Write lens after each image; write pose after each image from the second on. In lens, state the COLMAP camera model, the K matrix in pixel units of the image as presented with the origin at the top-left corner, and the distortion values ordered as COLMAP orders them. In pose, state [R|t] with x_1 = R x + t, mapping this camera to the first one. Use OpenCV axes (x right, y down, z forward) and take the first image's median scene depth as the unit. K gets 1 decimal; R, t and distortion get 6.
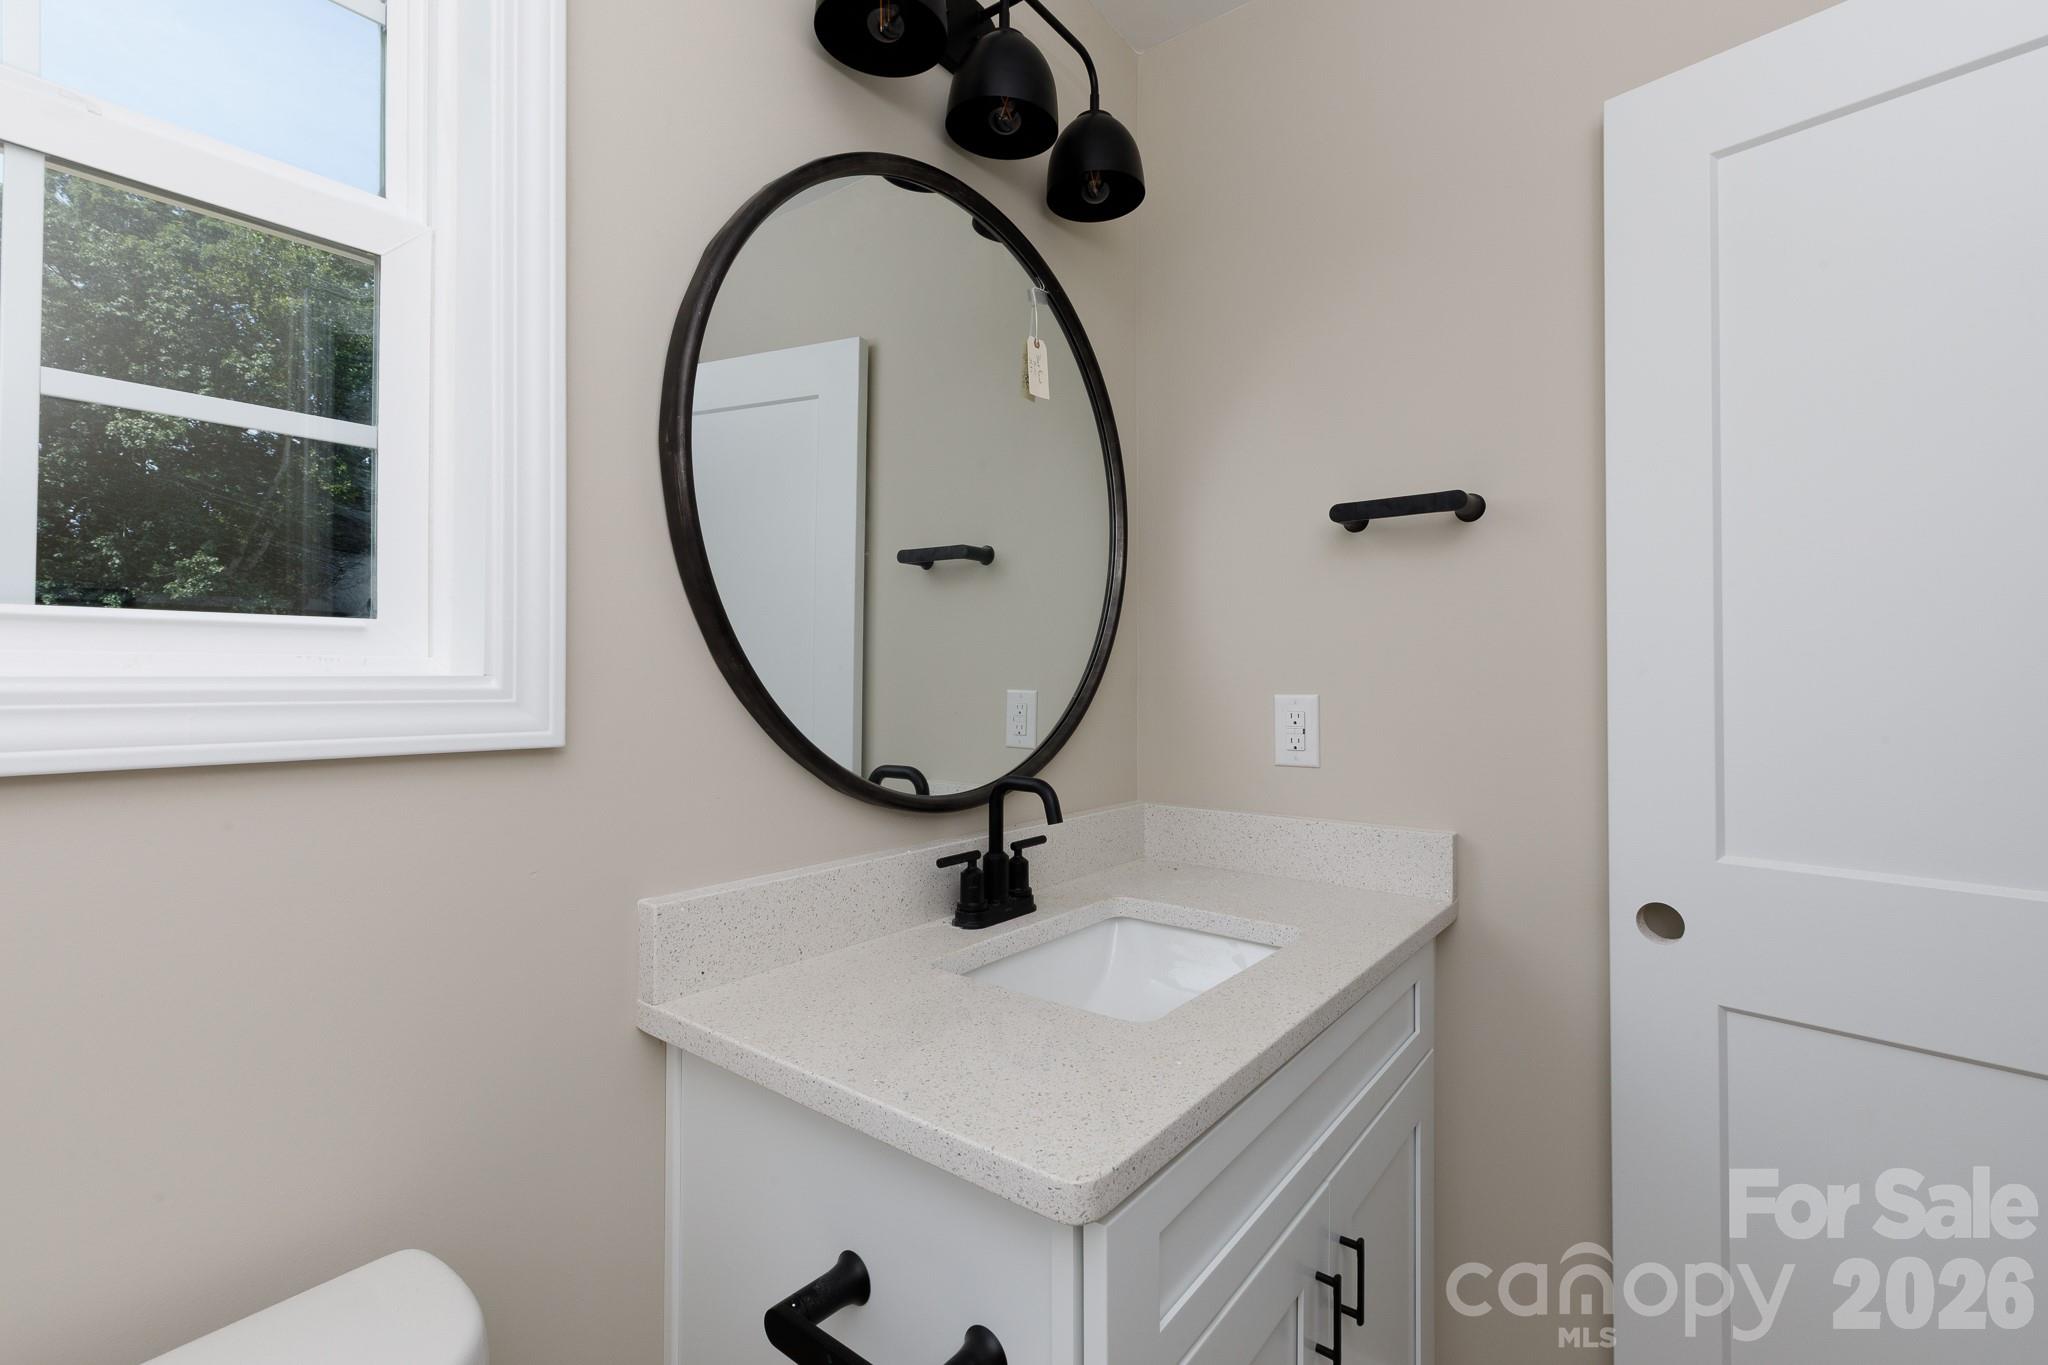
lens RADIAL K [[908.4, 0, 1017.4], [0, 908.4, 665.6], [0, 0, 1]] dist [0.029430, 0.000183]
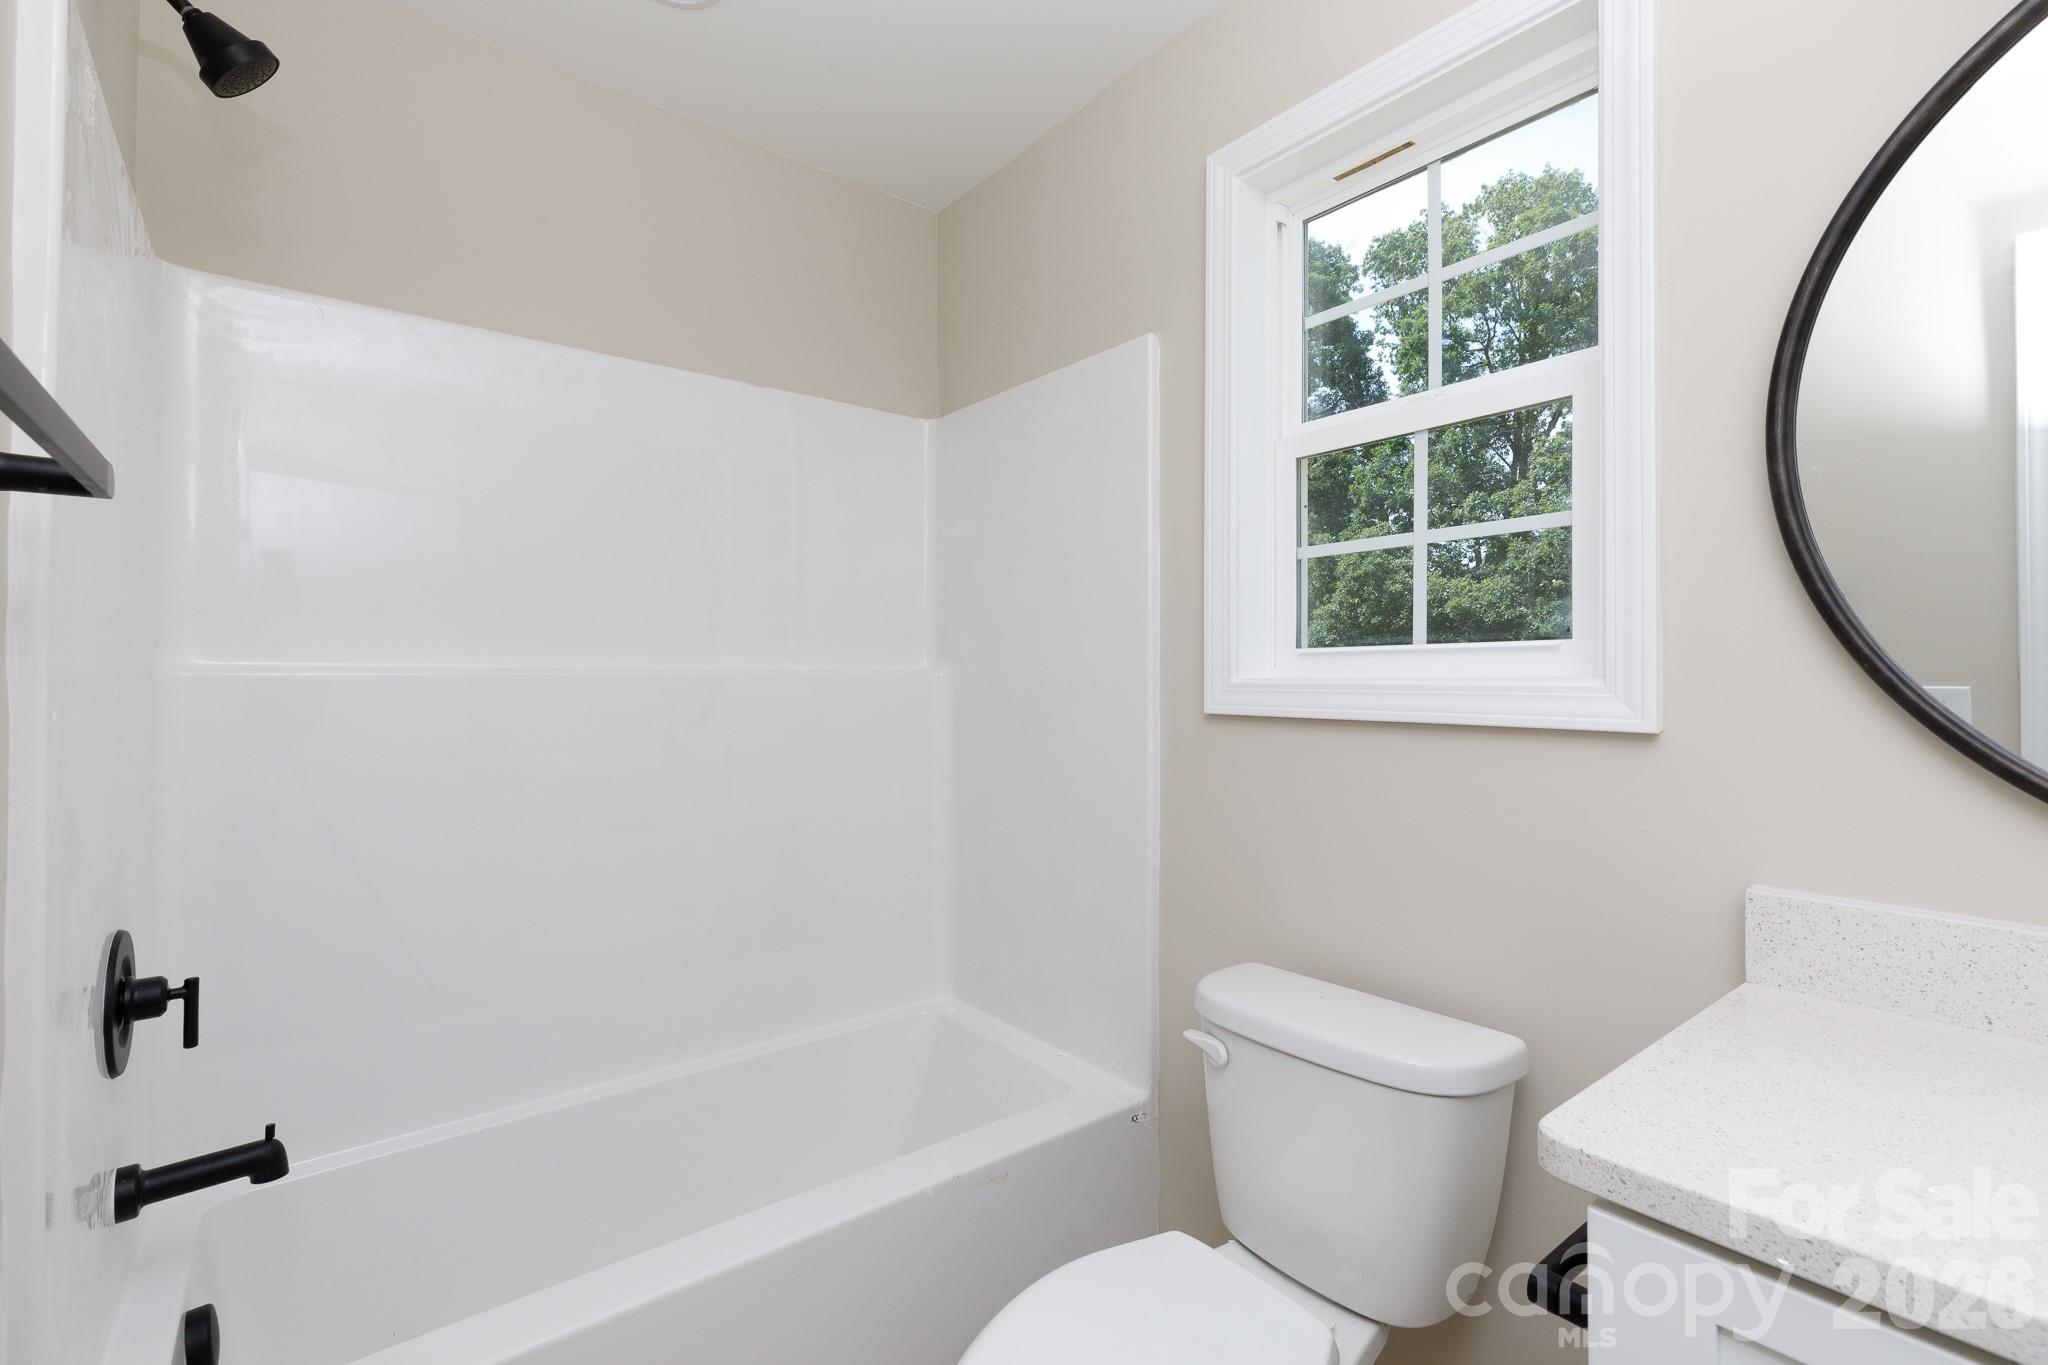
lens RADIAL K [[908.4, 0, 1023.2], [0, 908.4, 682.0], [0, 0, 1]] dist [0.029430, 0.000183]
pose [[-0.233962, -0.001427, -0.972245, 0.965986], [0.012716, 0.999909, -0.004528, 0.014186], [0.972163, -0.013423, -0.233923, 0.484013]]
